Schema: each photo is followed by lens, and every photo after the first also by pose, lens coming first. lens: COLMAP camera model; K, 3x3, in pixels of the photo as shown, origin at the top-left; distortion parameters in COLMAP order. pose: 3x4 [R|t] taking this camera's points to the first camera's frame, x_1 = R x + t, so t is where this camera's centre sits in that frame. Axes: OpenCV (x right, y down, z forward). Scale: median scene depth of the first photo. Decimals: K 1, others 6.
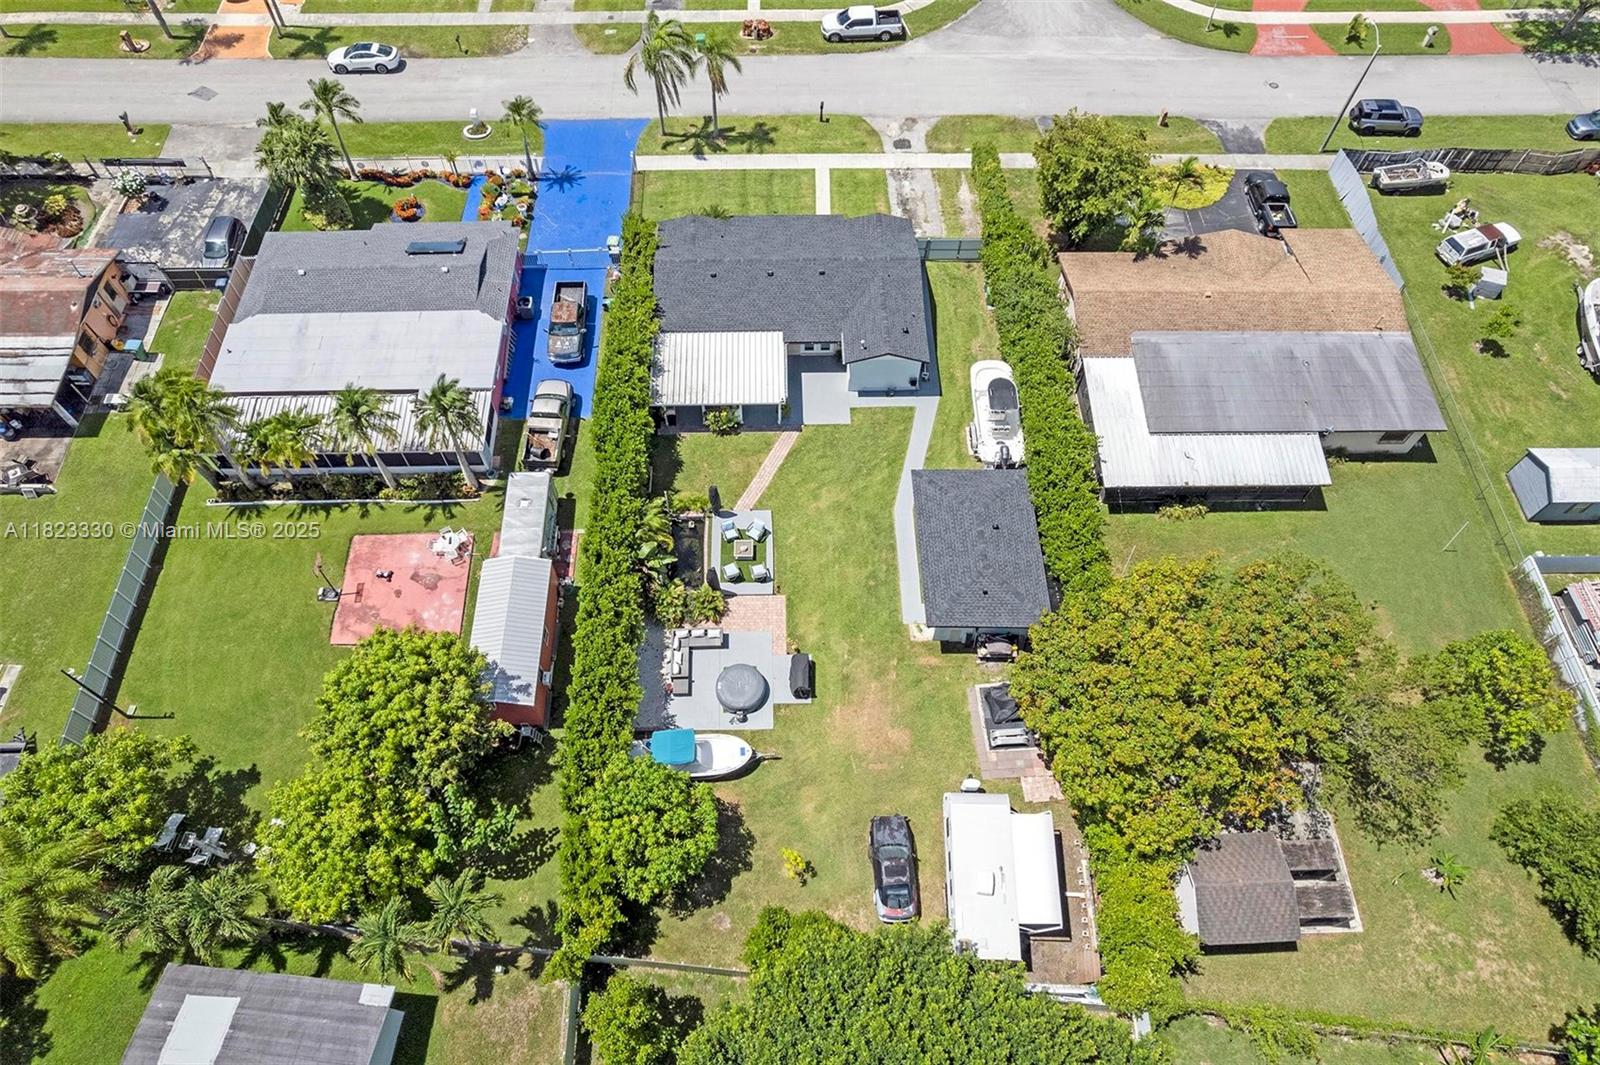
lens RADIAL K [[1012.8, 0, 795.6], [0, 1012.8, 488.4], [0, 0, 1]] dist [-0.067359, 0.061907]
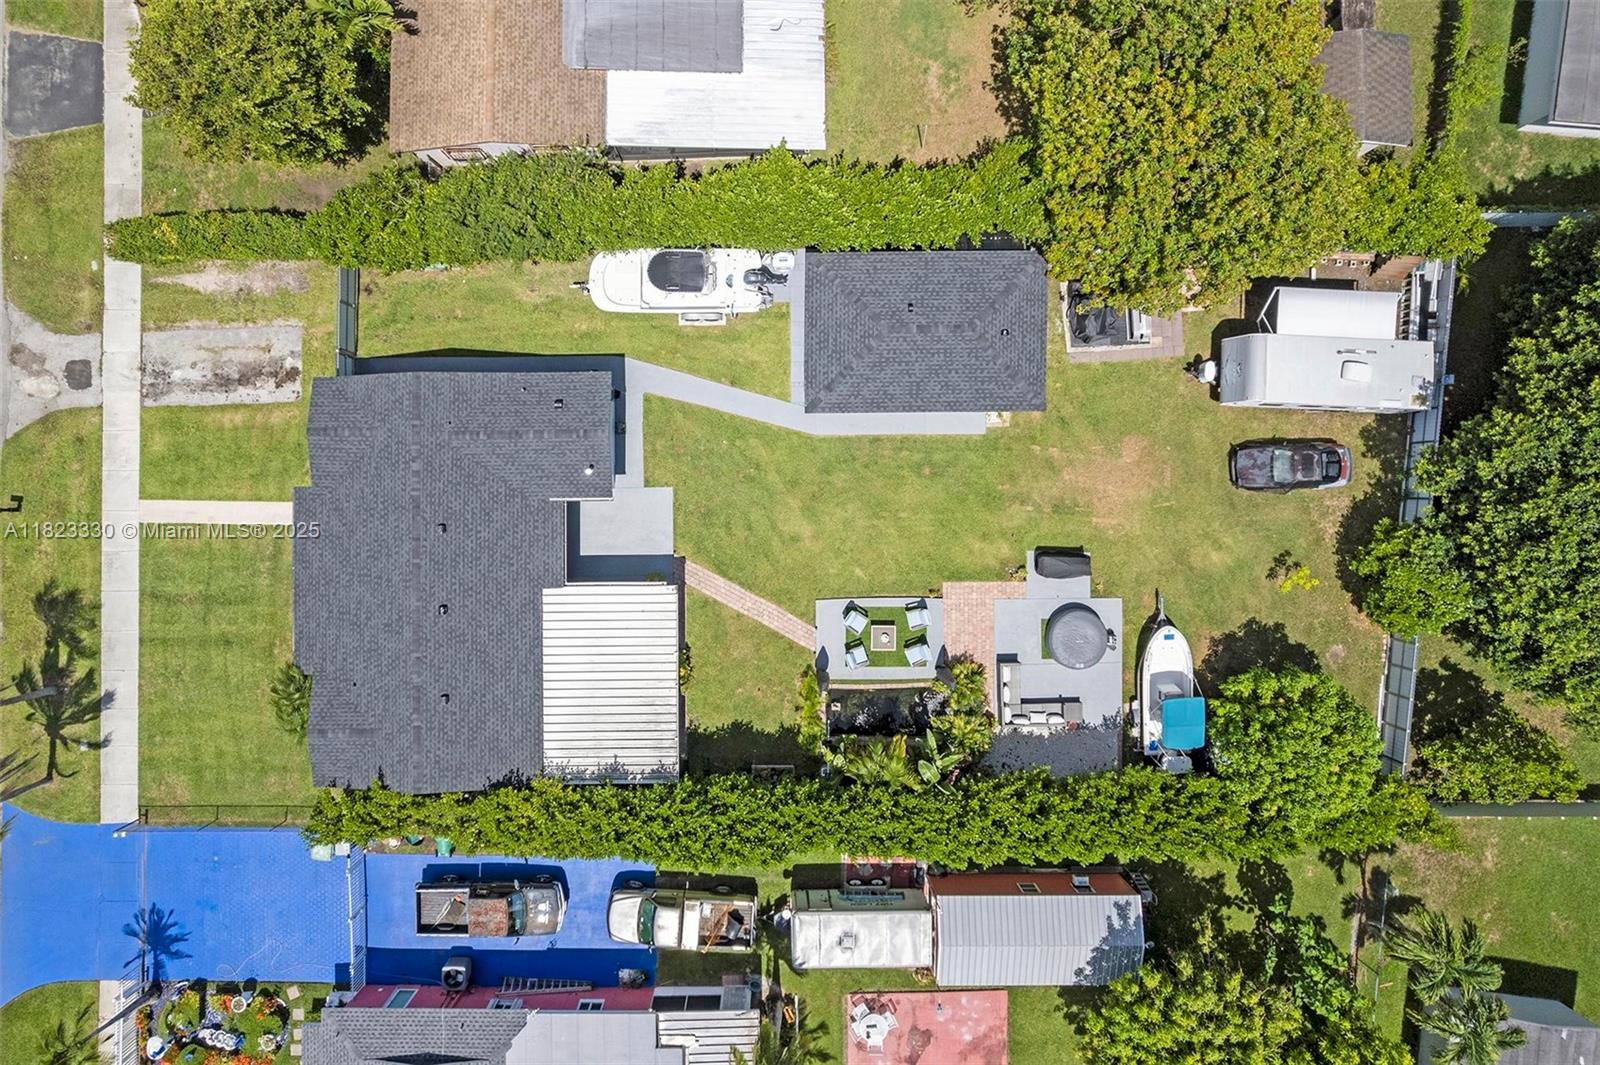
lens RADIAL K [[1012.8, 0, 795.6], [0, 1012.8, 488.4], [0, 0, 1]] dist [-0.067359, 0.061907]
pose [[0.013760, -0.999881, 0.006994, 0.051610], [0.855010, 0.015392, 0.518383, -0.368659], [-0.518429, -0.001153, 0.855120, 0.364067]]
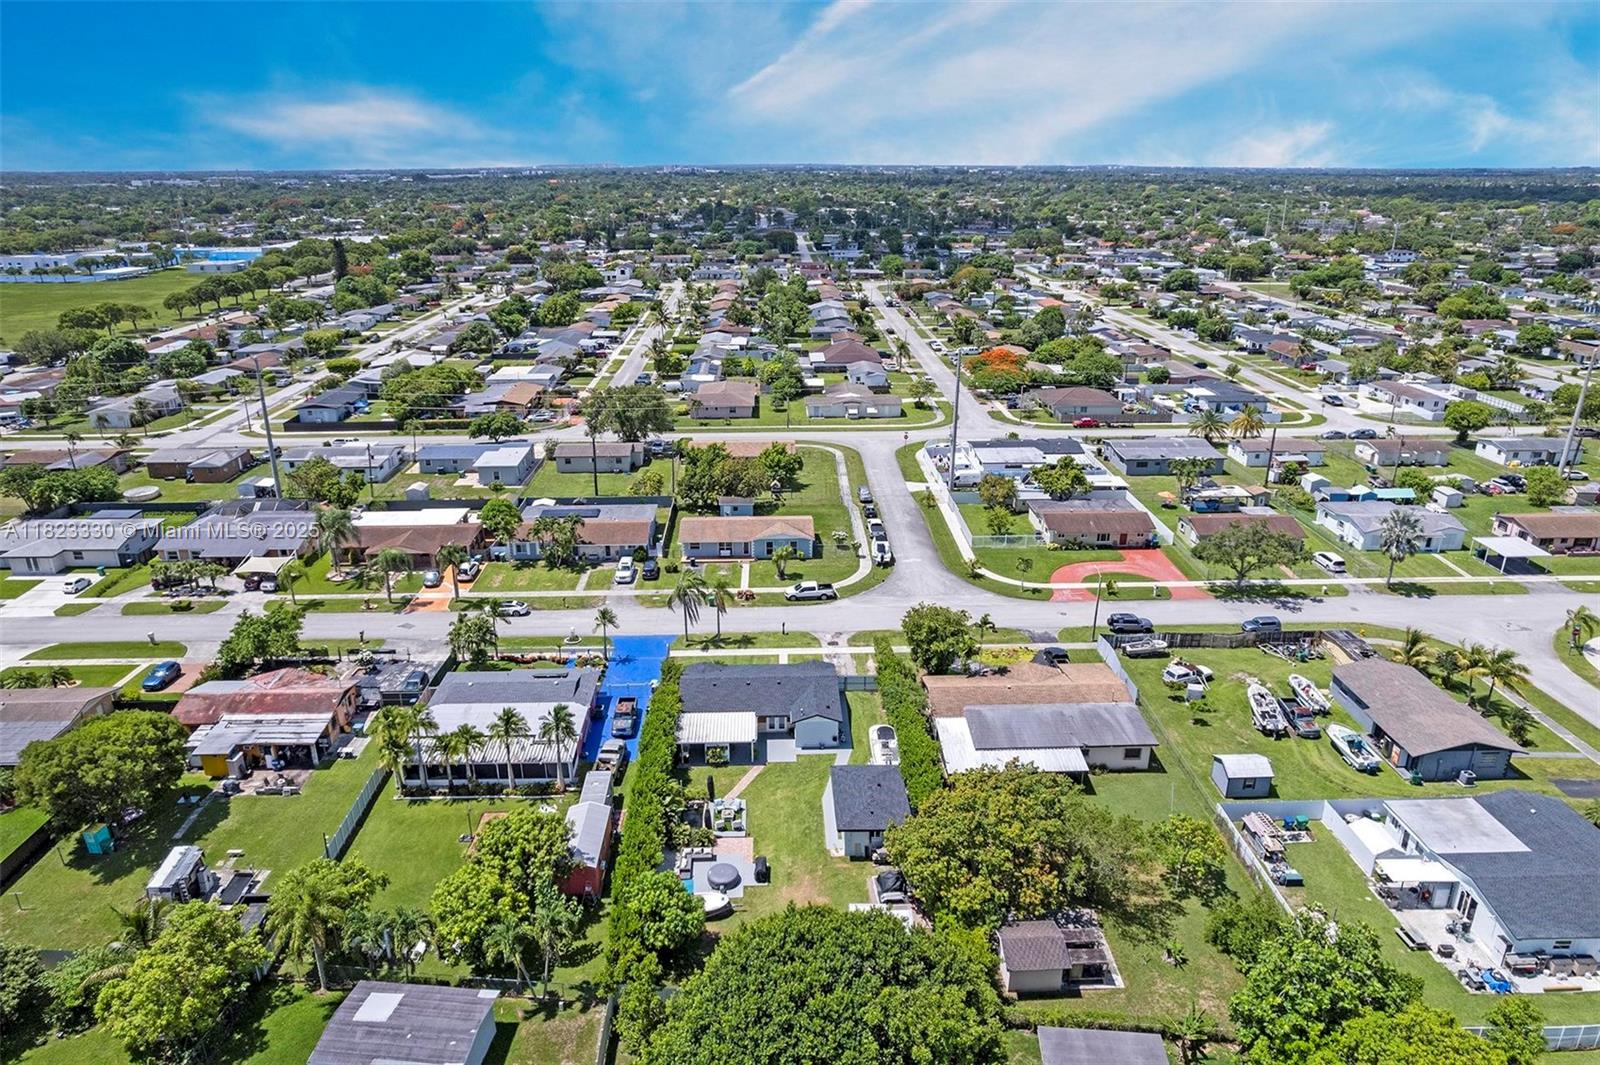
lens RADIAL K [[1012.8, 0, 795.6], [0, 1012.8, 488.4], [0, 0, 1]] dist [-0.067359, 0.061907]
pose [[0.999846, -0.017475, 0.001856, 0.058831], [0.014554, 0.764246, -0.644761, 0.654588], [0.009849, 0.644689, 0.764382, -0.523019]]
